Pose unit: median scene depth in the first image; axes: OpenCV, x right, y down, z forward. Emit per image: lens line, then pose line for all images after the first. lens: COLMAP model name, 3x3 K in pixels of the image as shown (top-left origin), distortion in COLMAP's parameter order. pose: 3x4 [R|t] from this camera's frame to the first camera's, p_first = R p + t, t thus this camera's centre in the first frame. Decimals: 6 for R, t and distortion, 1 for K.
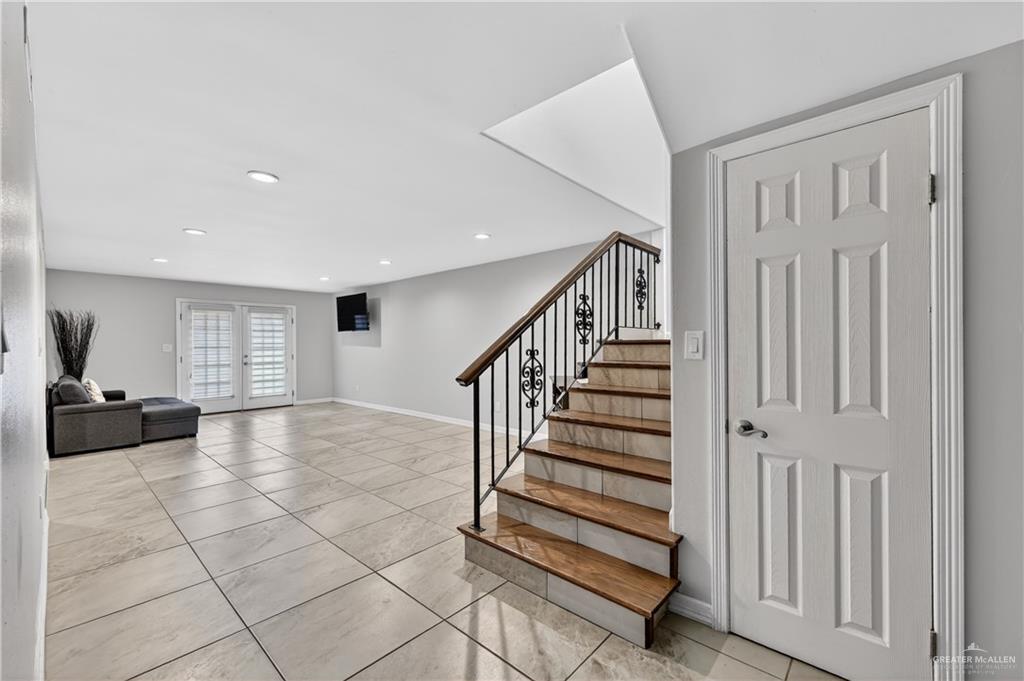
lens RADIAL K [[415.2, 0, 515.6], [0, 415.2, 342.8], [0, 0, 1]] dist [-0.001643, 0.000004]
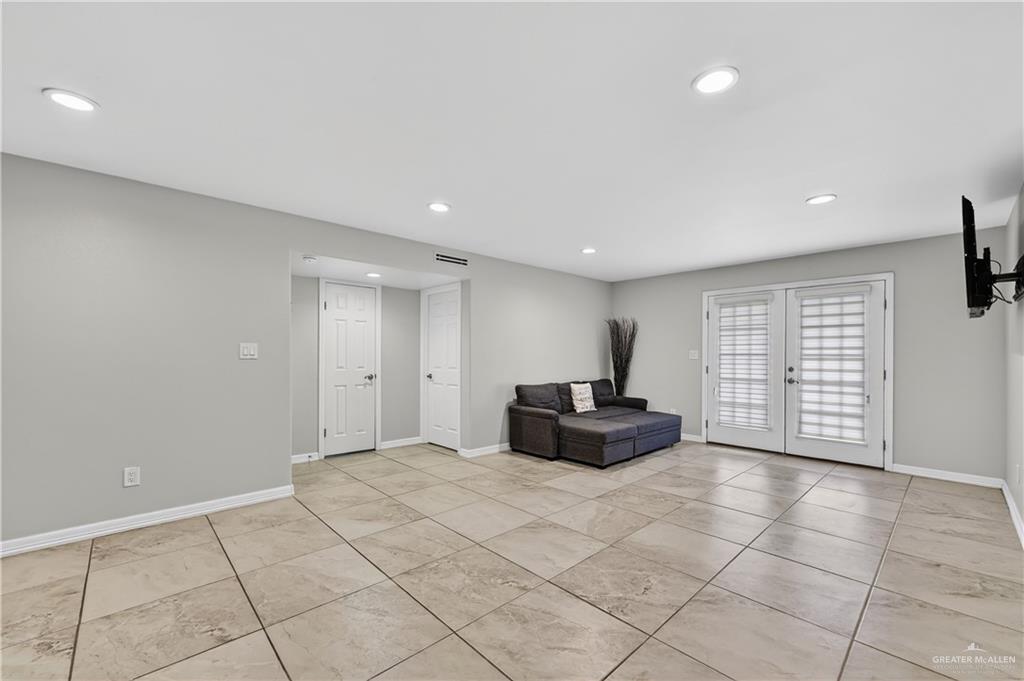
lens RADIAL K [[415.2, 0, 514.7], [0, 415.2, 350.4], [0, 0, 1]] dist [-0.001643, 0.000004]
pose [[-0.074183, -0.003917, -0.997237, 0.004792], [0.001128, 0.999991, -0.004011, 0.006161], [0.997244, -0.001422, -0.074178, 0.629534]]
